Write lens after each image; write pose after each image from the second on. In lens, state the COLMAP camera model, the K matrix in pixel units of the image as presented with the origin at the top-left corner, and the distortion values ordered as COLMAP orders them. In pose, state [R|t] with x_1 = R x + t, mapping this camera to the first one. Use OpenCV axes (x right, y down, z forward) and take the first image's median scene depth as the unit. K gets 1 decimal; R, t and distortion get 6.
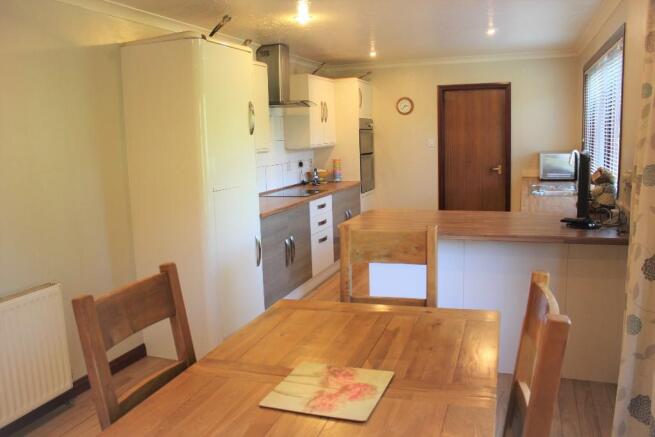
lens RADIAL K [[547.9, 0, 331.2], [0, 547.9, 221.3], [0, 0, 1]] dist [-0.163391, 0.156028]
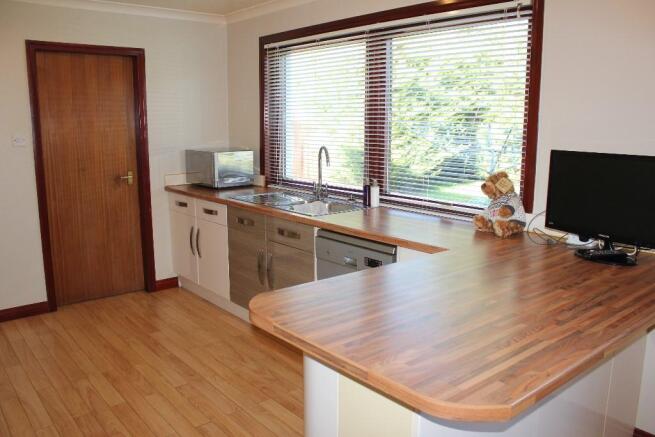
lens RADIAL K [[547.9, 0, 331.2], [0, 547.9, 221.3], [0, 0, 1]] dist [-0.163391, 0.156028]
pose [[0.488734, -0.124350, 0.863525, -0.158022], [0.116914, 0.990198, 0.076420, -0.066397], [-0.864563, 0.063609, 0.498482, 0.467888]]
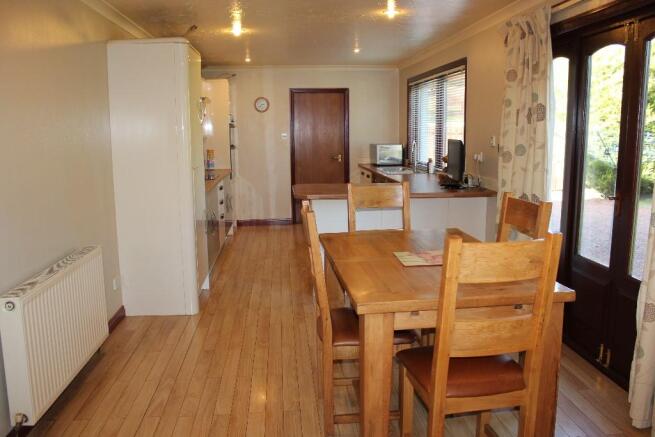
lens RADIAL K [[547.9, 0, 331.2], [0, 547.9, 221.3], [0, 0, 1]] dist [-0.163391, 0.156028]
pose [[0.903487, -0.046118, 0.426126, -0.254415], [0.045712, 0.998892, 0.011186, 0.034216], [-0.426170, 0.009373, 0.904594, -0.127079]]
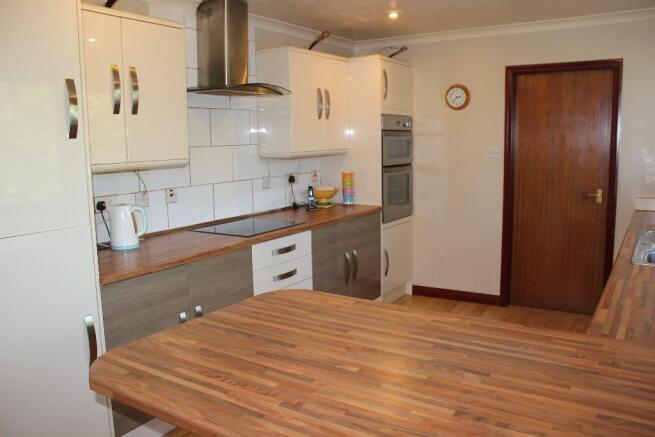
lens RADIAL K [[547.9, 0, 331.2], [0, 547.9, 221.3], [0, 0, 1]] dist [-0.163391, 0.156028]
pose [[0.976185, 0.048096, -0.211542, 0.140911], [-0.048259, 0.998825, 0.004392, -0.055296], [0.211505, 0.005922, 0.977359, 0.324764]]
